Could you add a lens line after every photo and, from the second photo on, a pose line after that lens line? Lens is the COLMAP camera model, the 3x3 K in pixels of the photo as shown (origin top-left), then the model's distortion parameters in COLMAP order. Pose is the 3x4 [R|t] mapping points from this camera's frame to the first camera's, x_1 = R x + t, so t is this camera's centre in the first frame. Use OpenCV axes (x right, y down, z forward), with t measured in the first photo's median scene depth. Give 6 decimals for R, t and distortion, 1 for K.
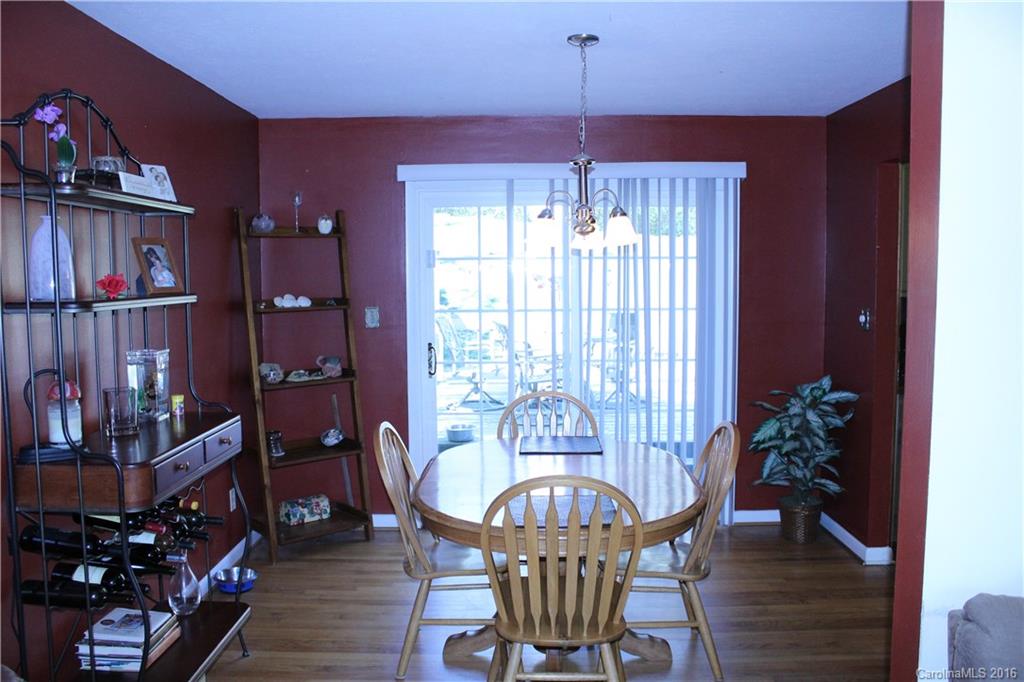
lens RADIAL K [[850.4, 0, 512.0], [0, 850.4, 341.0], [0, 0, 1]] dist [-0.154474, 0.157952]
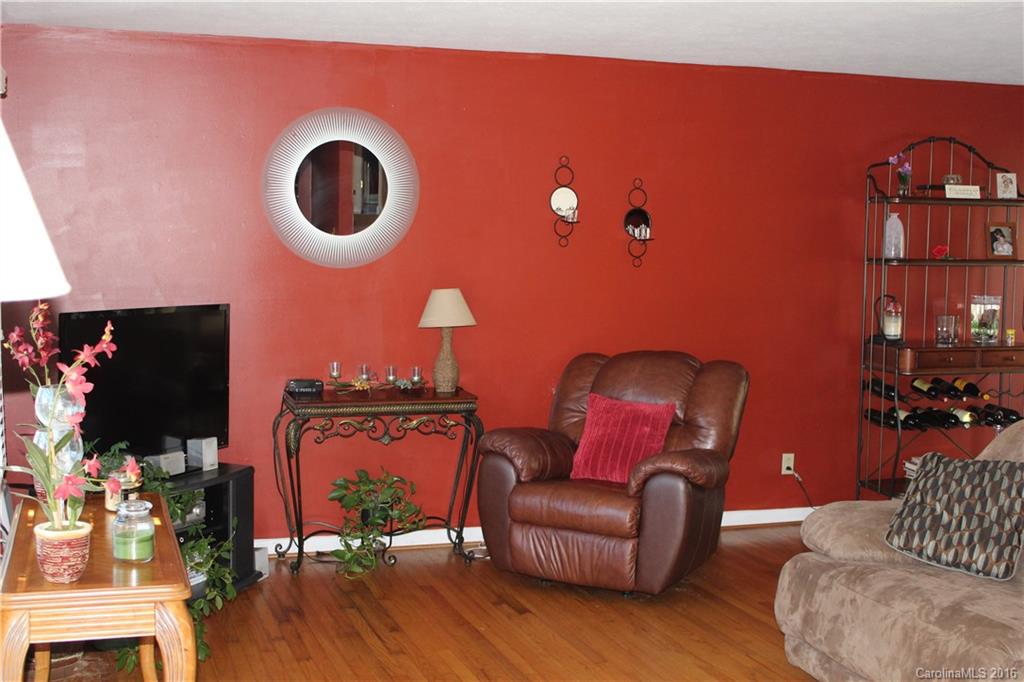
lens RADIAL K [[1339.5, 0, 518.9], [0, 1339.5, 342.0], [0, 0, 1]] dist [-0.078049, 0.282326]
pose [[0.325526, 0.084286, -0.941769, 1.587464], [-0.094978, 0.993896, 0.056122, 0.039658], [0.940751, 0.071178, 0.331544, -0.614944]]
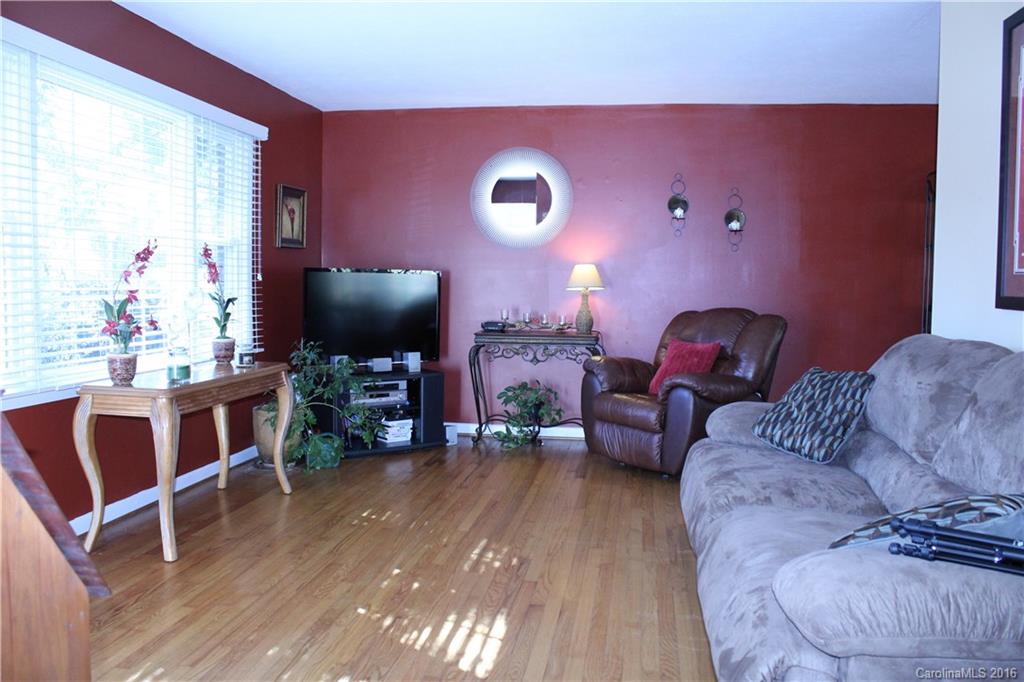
lens RADIAL K [[850.4, 0, 512.0], [0, 850.4, 341.0], [0, 0, 1]] dist [-0.154474, 0.157952]
pose [[-0.142664, 0.072058, -0.987145, 1.550127], [-0.094887, 0.991757, 0.086108, 0.109938], [0.985212, 0.105952, -0.134650, 0.085225]]
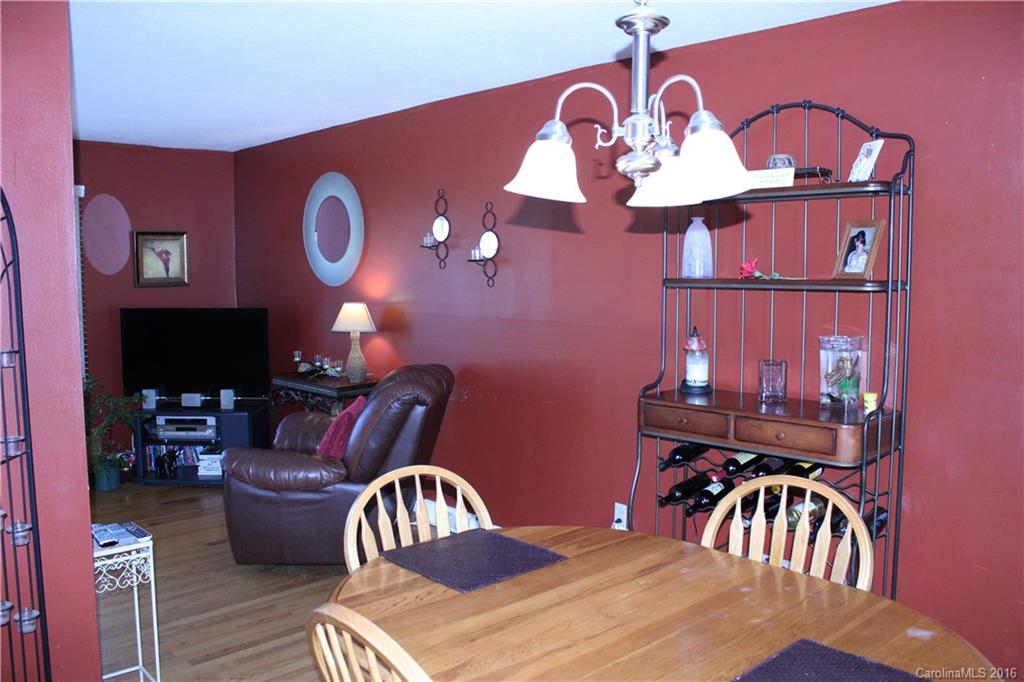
lens RADIAL K [[850.4, 0, 512.0], [0, 850.4, 341.0], [0, 0, 1]] dist [-0.154474, 0.157952]
pose [[-0.725040, 0.067101, -0.685430, 0.516037], [-0.050295, 0.987426, 0.149867, -0.110590], [0.686868, 0.143133, -0.712548, 1.420919]]
